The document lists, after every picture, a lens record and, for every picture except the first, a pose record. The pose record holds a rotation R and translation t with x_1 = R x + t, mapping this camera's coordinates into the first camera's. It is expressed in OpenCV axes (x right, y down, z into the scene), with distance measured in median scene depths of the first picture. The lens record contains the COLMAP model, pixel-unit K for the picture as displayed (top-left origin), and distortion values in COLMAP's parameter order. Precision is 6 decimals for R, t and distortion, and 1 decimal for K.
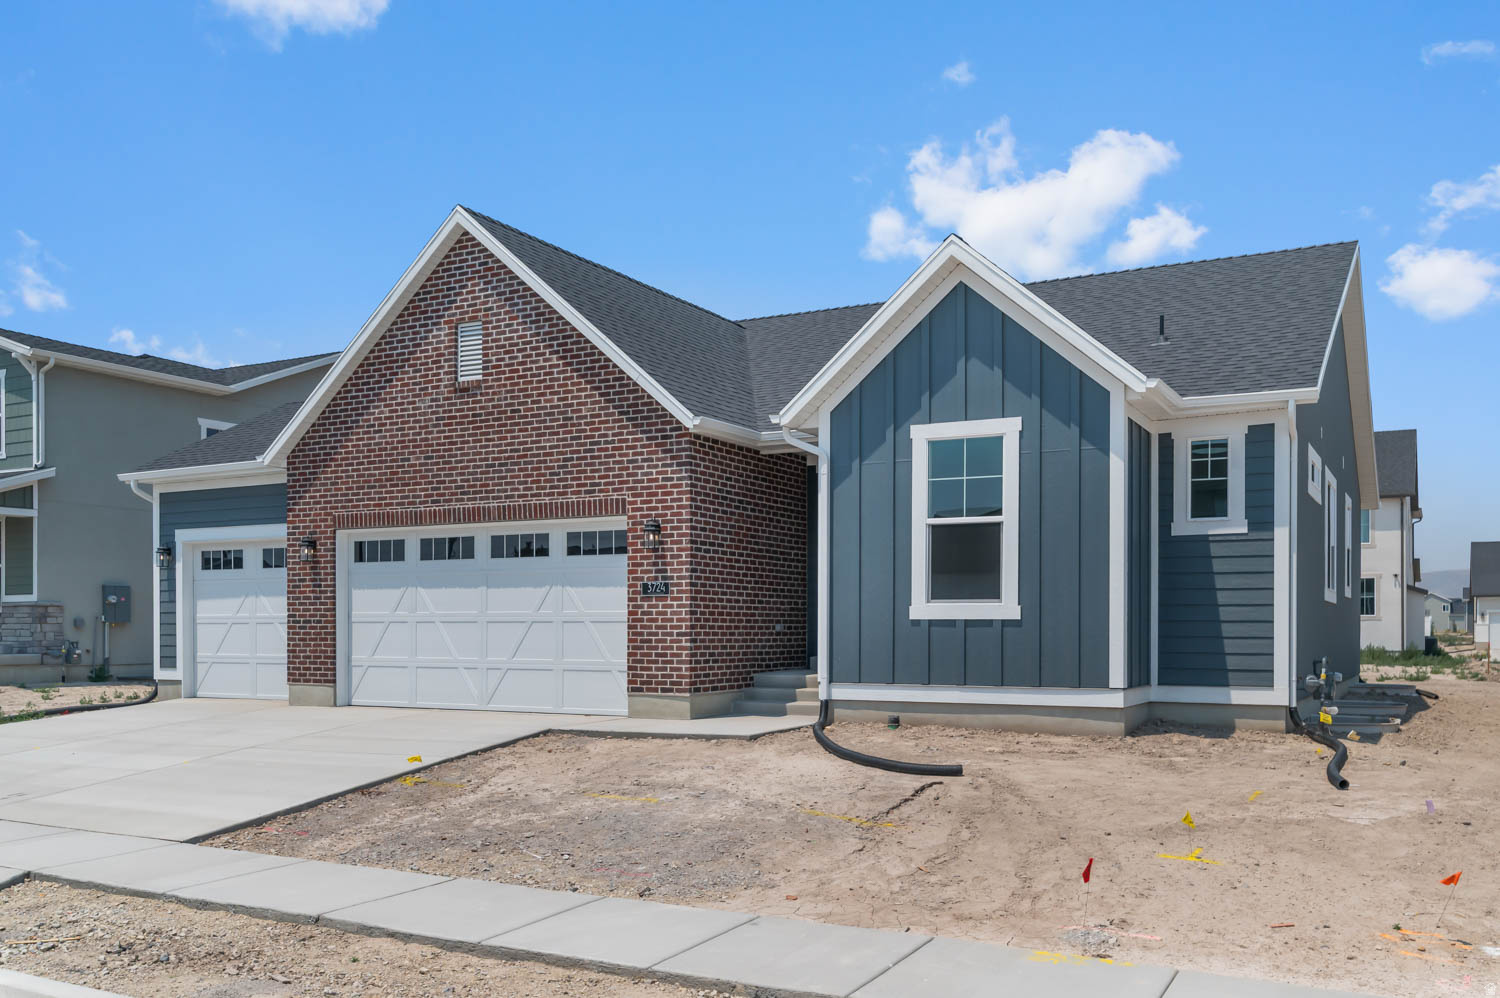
lens RADIAL K [[1257.7, 0, 750.9], [0, 1257.7, 502.8], [0, 0, 1]] dist [-0.001936, -0.000789]
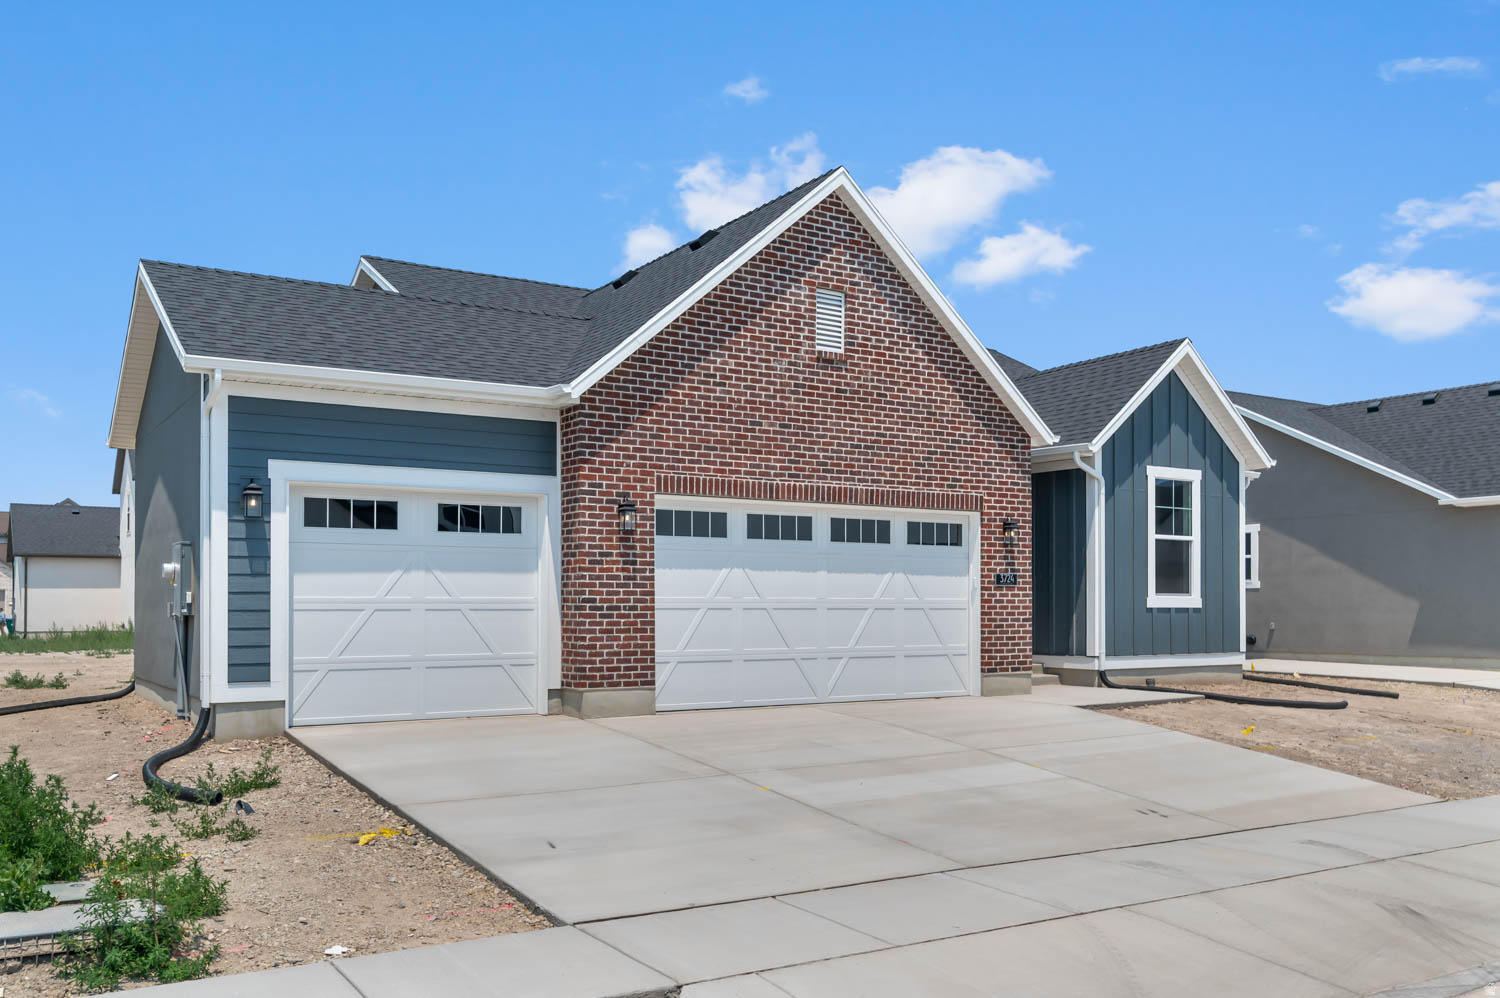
lens RADIAL K [[1257.7, 0, 764.5], [0, 1257.7, 467.7], [0, 0, 1]] dist [-0.001936, -0.000789]
pose [[0.487274, 0.099228, 0.867593, -1.101161], [-0.083420, 0.994269, -0.066865, 0.058449], [-0.869255, -0.039794, 0.492759, 0.599683]]
